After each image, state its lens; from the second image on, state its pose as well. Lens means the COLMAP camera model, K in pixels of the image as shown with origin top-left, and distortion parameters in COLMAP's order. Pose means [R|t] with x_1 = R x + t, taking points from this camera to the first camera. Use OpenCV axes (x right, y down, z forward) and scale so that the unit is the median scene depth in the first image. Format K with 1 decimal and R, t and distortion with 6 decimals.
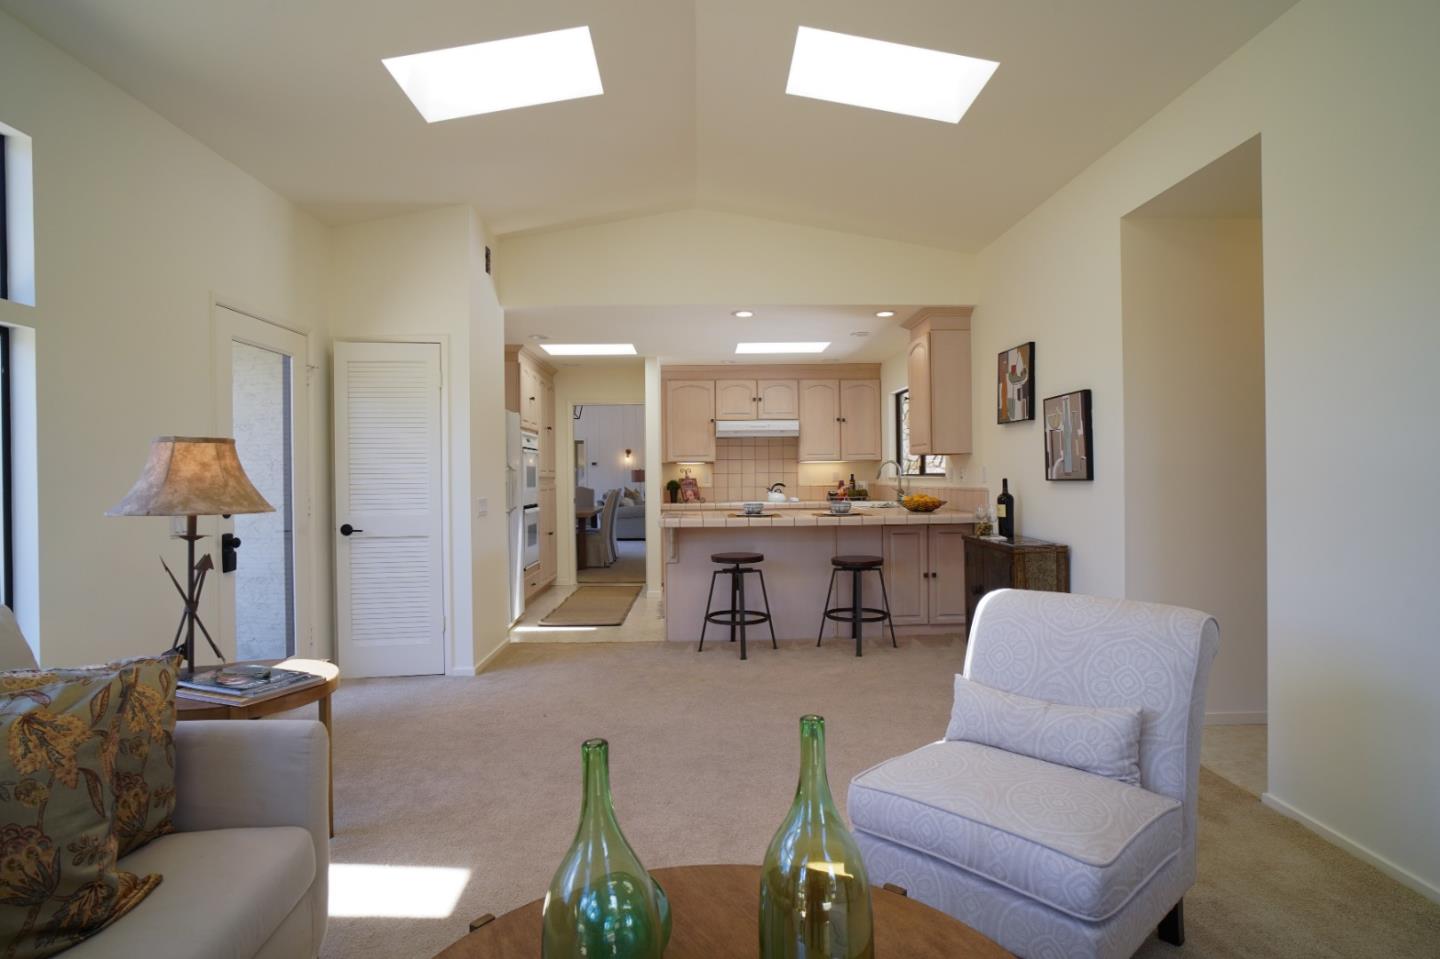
lens RADIAL K [[756.9, 0, 721.0], [0, 756.9, 474.1], [0, 0, 1]] dist [-0.050235, 0.021933]
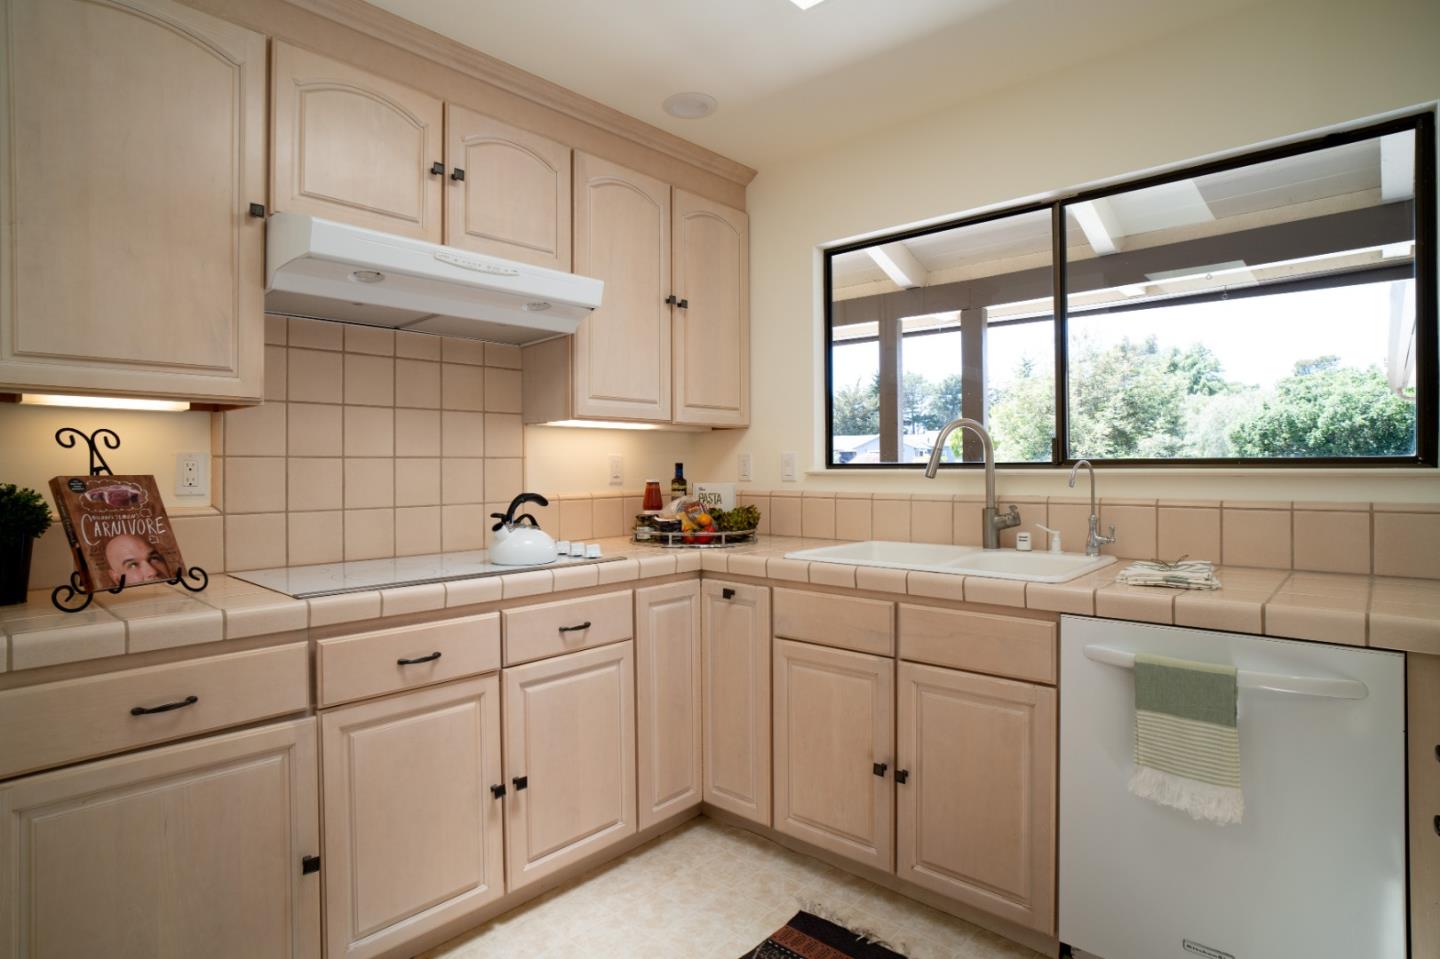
lens RADIAL K [[756.9, 0, 697.1], [0, 756.9, 465.1], [0, 0, 1]] dist [-0.050235, 0.021933]
pose [[0.703129, 0.008340, 0.711013, -0.113815], [-0.004922, 0.999964, -0.006862, 0.005056], [-0.711045, 0.001325, 0.703145, 1.172856]]
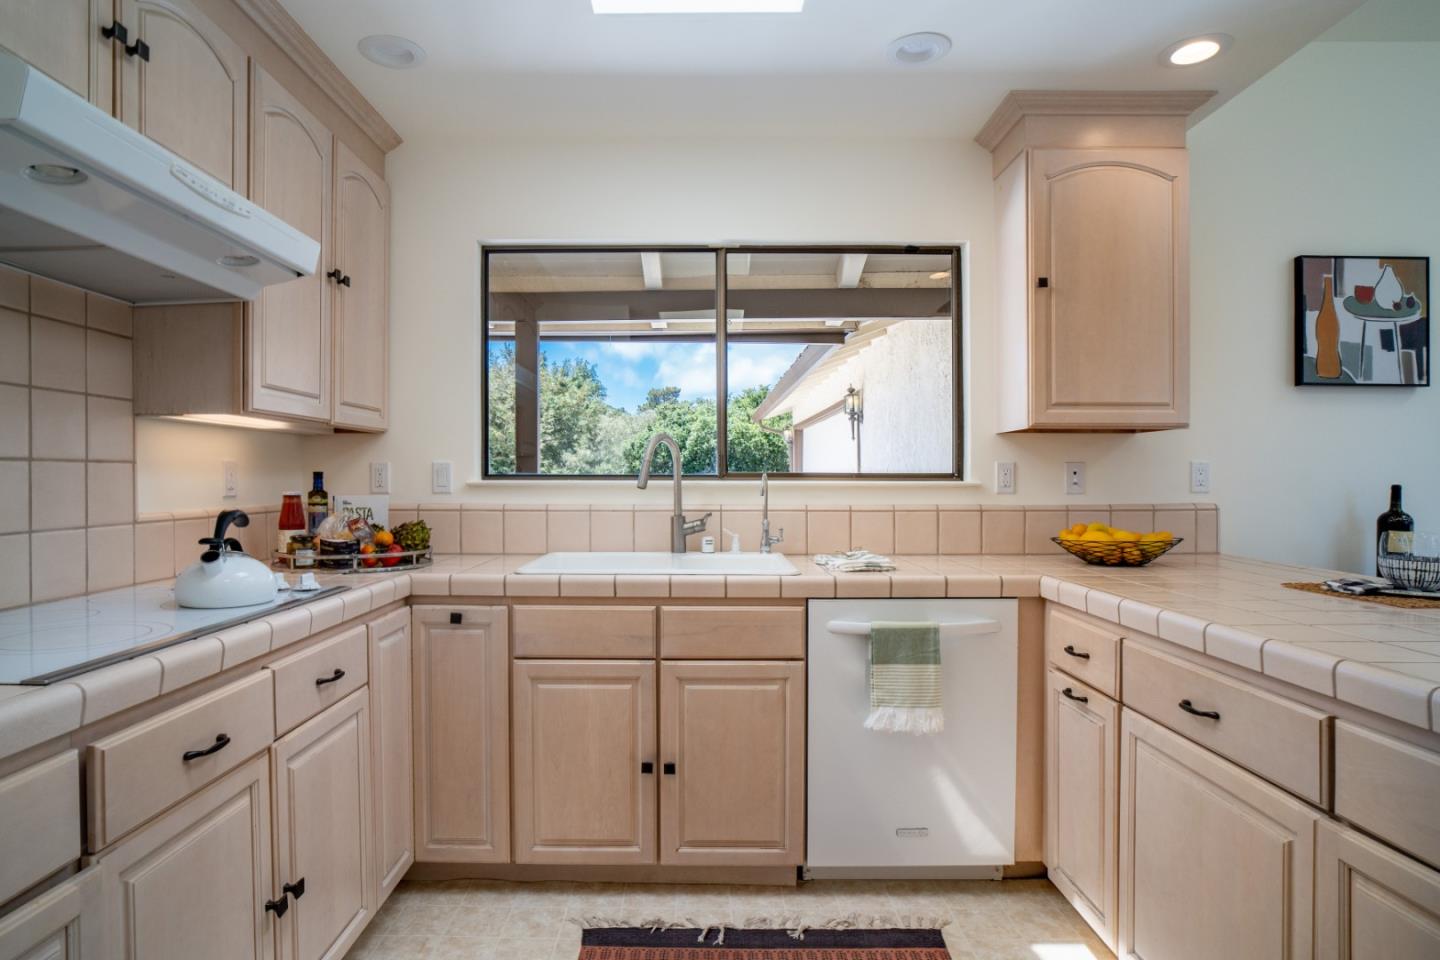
lens RADIAL K [[809.6, 0, 691.1], [0, 809.6, 478.9], [0, 0, 1]] dist [-0.039038, 0.014553]
pose [[0.045726, 0.009287, 0.998911, -0.201565], [-0.006928, 0.999936, -0.008979, 0.006941], [-0.998930, -0.006510, 0.045788, 1.326917]]
